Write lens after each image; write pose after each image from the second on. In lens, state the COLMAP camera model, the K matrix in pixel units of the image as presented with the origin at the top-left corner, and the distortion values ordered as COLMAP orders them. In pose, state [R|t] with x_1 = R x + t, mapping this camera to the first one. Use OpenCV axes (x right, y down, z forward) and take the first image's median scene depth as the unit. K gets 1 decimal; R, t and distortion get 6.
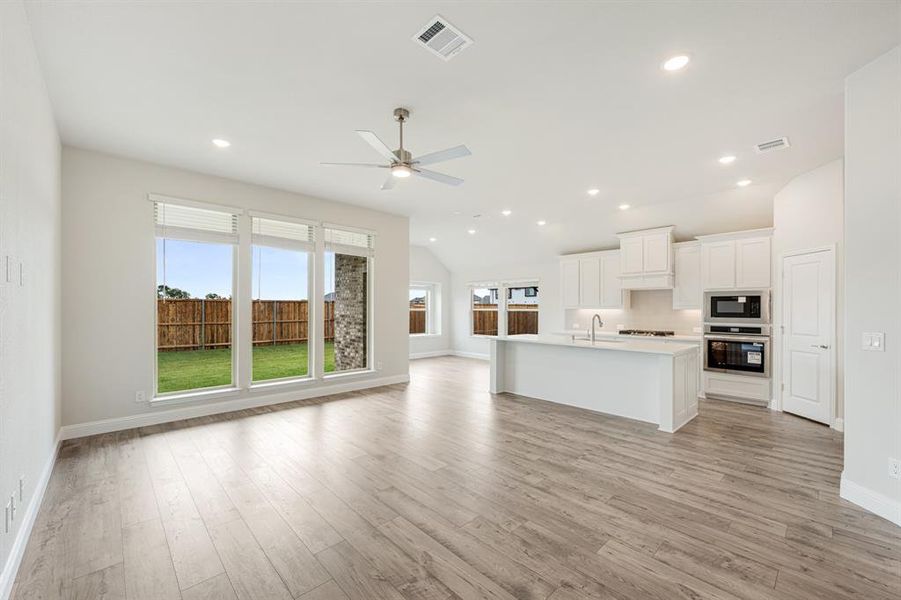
lens RADIAL K [[366.7, 0, 453.3], [0, 366.7, 307.3], [0, 0, 1]] dist [-0.001433, -0.000252]
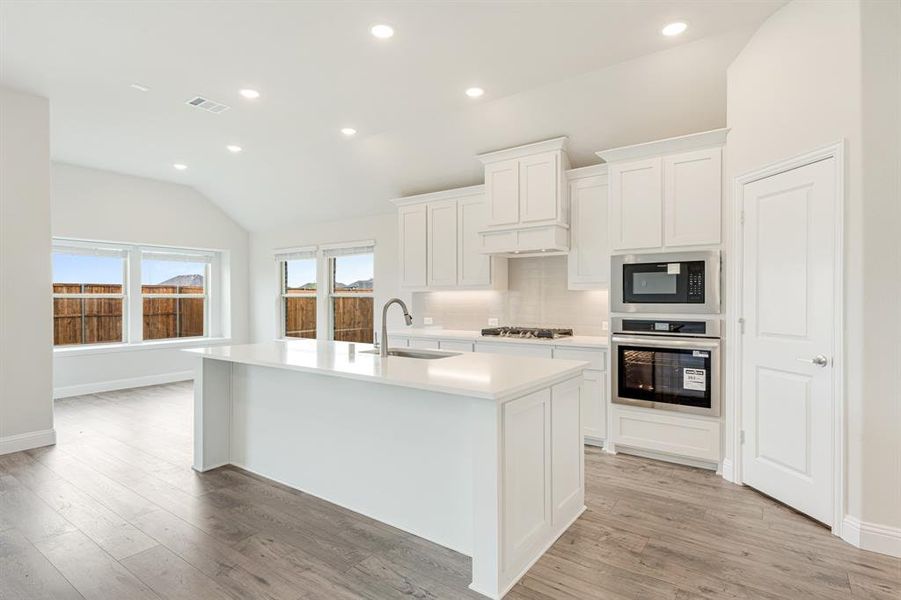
lens RADIAL K [[462.6, 0, 450.5], [0, 462.6, 300.0], [0, 0, 1]] dist [0.003472, 0.000571]
pose [[0.983718, -0.008867, 0.179502, 0.345650], [0.006991, 0.999914, 0.011083, 0.013855], [-0.179585, -0.009648, 0.983695, 0.394689]]
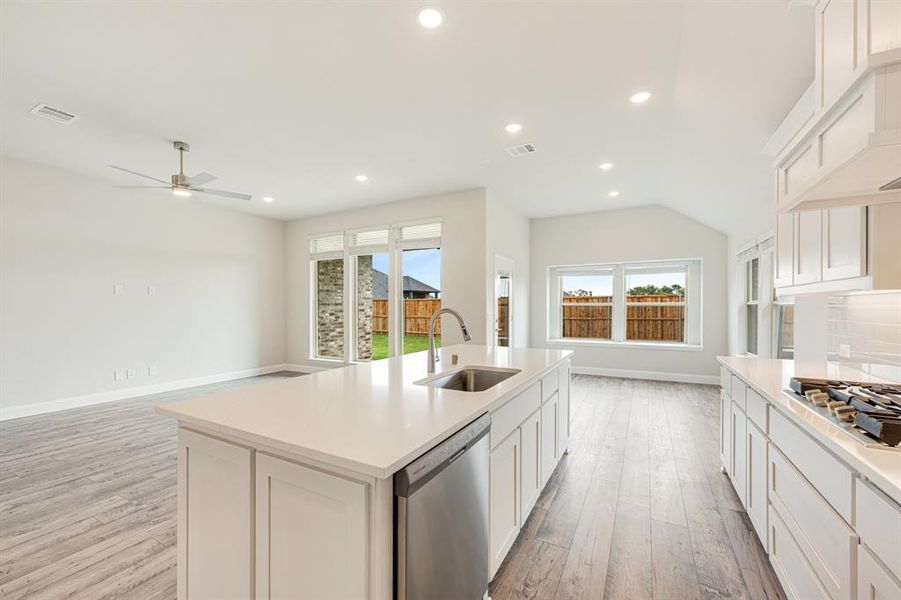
lens RADIAL K [[368.8, 0, 447.4], [0, 368.8, 303.2], [0, 0, 1]] dist [0.004328, 0.000318]
pose [[0.288448, -0.012754, -0.957411, 0.772727], [0.009022, 0.999903, -0.010602, 0.014406], [0.957453, -0.005580, 0.288535, 0.861990]]
